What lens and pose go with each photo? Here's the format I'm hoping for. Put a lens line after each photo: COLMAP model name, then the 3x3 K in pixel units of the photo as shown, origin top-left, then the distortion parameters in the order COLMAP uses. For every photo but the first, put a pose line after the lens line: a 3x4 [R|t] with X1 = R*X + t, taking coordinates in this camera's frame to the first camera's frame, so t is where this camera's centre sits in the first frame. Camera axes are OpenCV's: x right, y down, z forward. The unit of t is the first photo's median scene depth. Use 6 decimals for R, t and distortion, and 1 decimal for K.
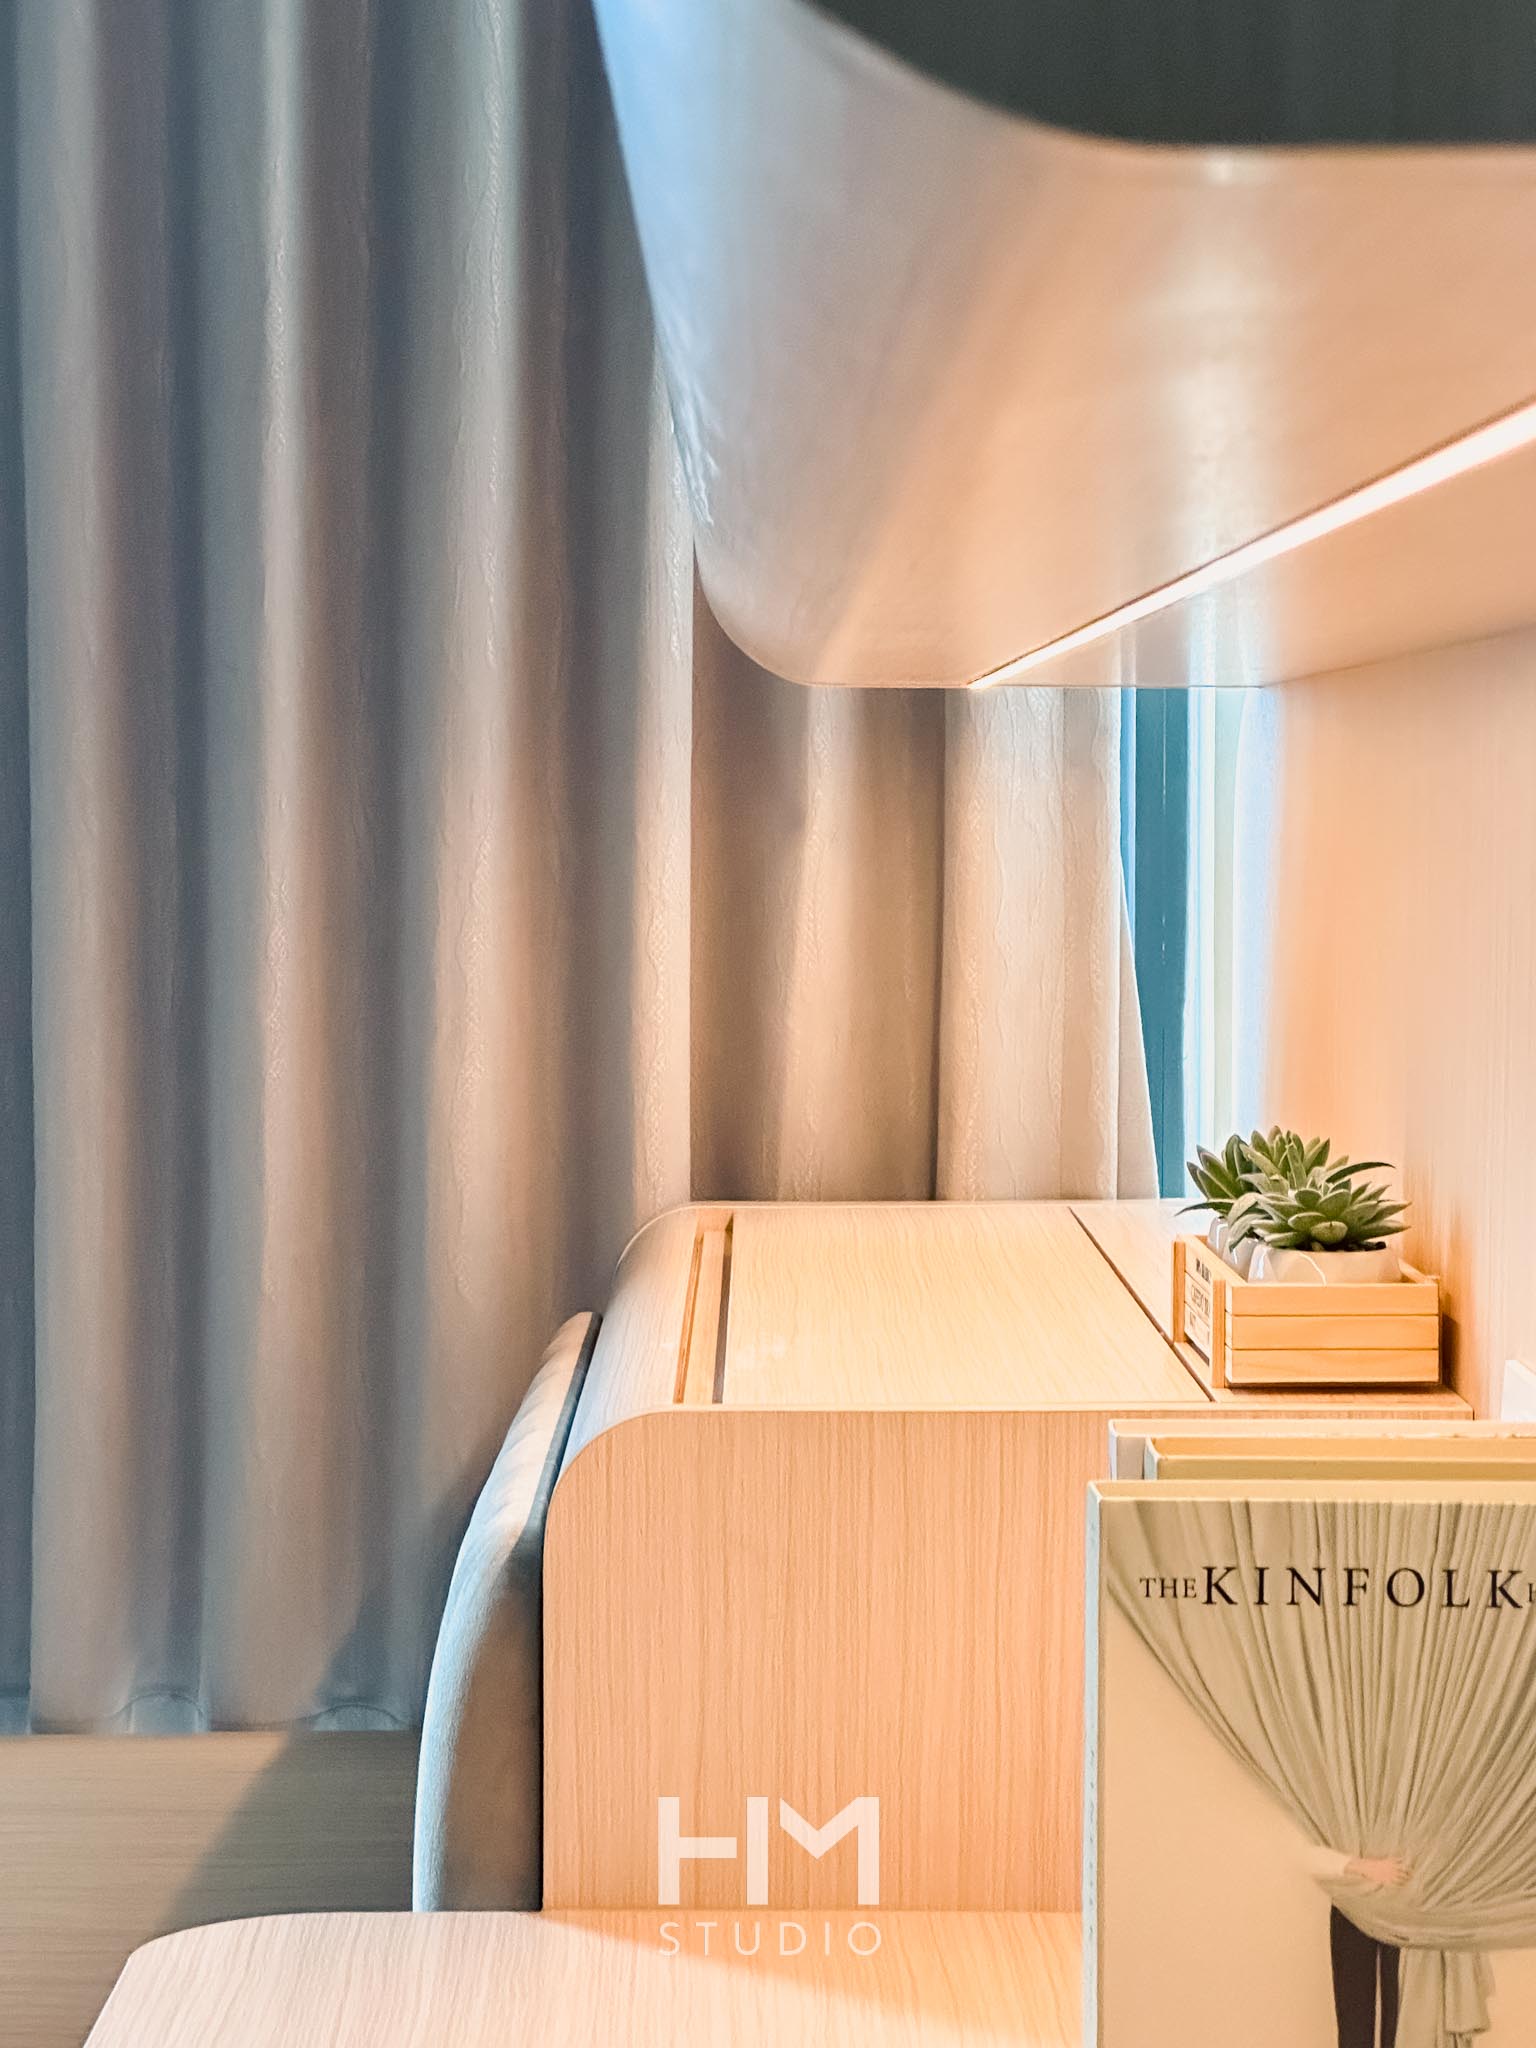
lens RADIAL K [[4806.8, 0, 768.0], [0, 4806.8, 1024.0], [0, 0, 1]] dist [-0.183235, 3.785115]
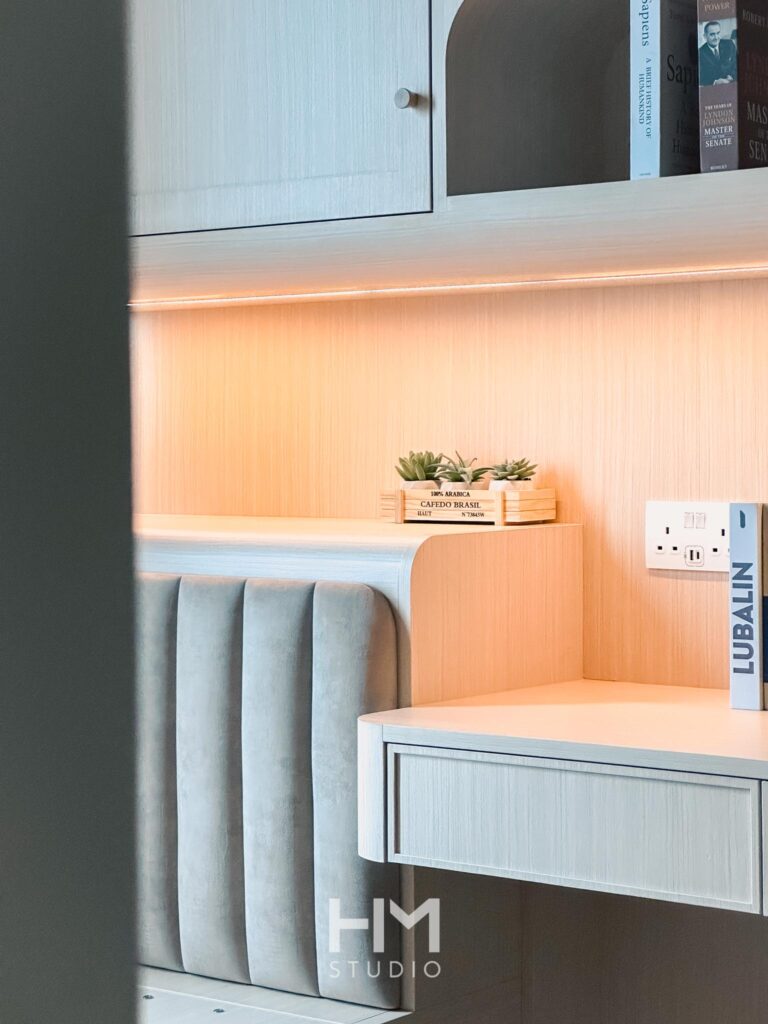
lens RADIAL K [[2403.4, 0, 384.0], [0, 2403.4, 512.0], [0, 0, 1]] dist [-0.183235, 3.785115]
pose [[0.634754, -0.037031, 0.771827, -1.193129], [0.050958, 0.998683, 0.006008, 0.054816], [-0.771033, 0.035517, 0.635804, 0.053102]]
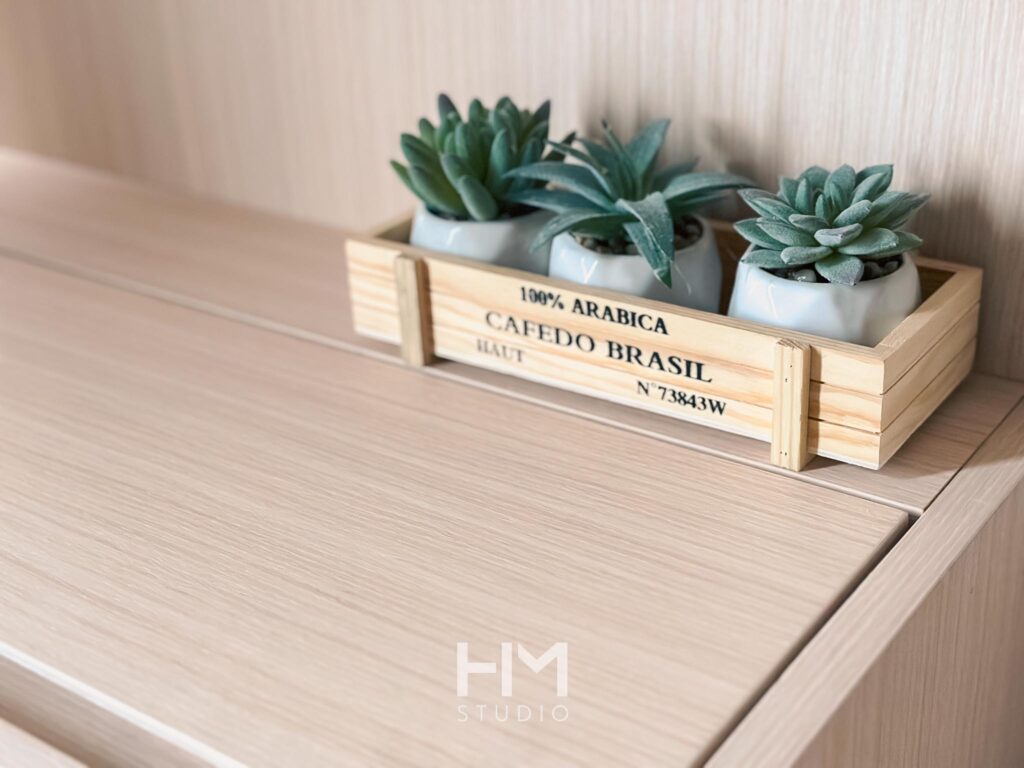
lens RADIAL K [[1444.9, 0, 512.0], [0, 1444.9, 384.0], [0, 0, 1]] dist [0.124480, -0.046342]
pose [[0.605829, -0.399240, 0.688170, -0.093153], [0.098560, 0.895975, 0.433029, -0.051354], [-0.789466, -0.194516, 0.582157, 0.916452]]
